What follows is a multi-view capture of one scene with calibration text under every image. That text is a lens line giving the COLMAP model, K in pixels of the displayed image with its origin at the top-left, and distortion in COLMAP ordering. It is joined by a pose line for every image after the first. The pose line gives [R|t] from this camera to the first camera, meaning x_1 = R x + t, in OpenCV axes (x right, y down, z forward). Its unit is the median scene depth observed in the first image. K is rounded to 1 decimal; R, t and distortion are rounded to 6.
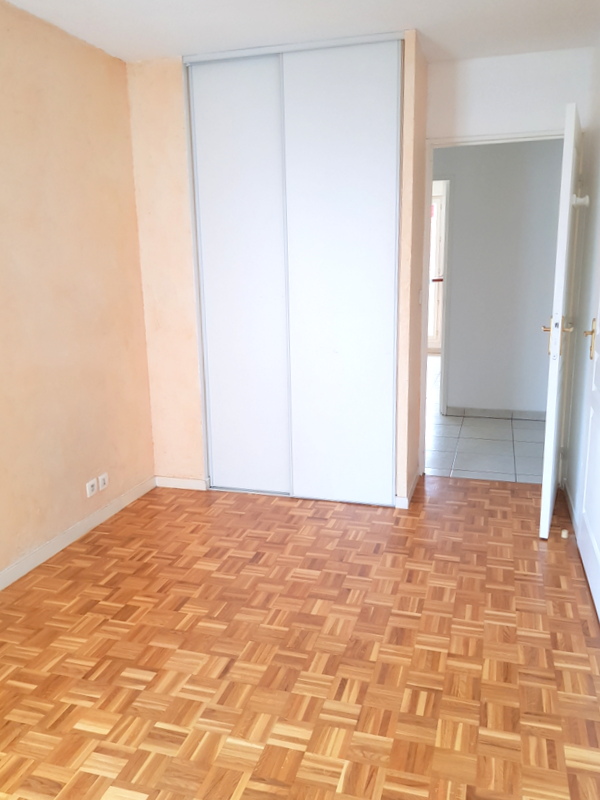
lens RADIAL K [[625.3, 0, 305.8], [0, 625.3, 402.4], [0, 0, 1]] dist [0.030451, -0.049016]
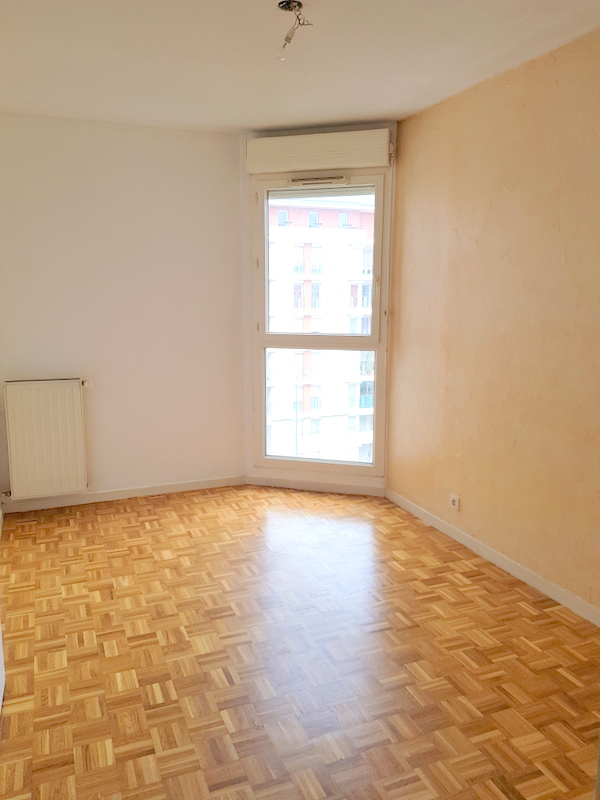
lens RADIAL K [[625.3, 0, 302.9], [0, 625.3, 400.8], [0, 0, 1]] dist [0.030451, -0.049016]
pose [[-0.773748, 0.128143, -0.620398, 0.540882], [-0.126432, 0.928389, 0.349441, -0.387350], [0.620749, 0.348817, -0.702138, 1.552142]]
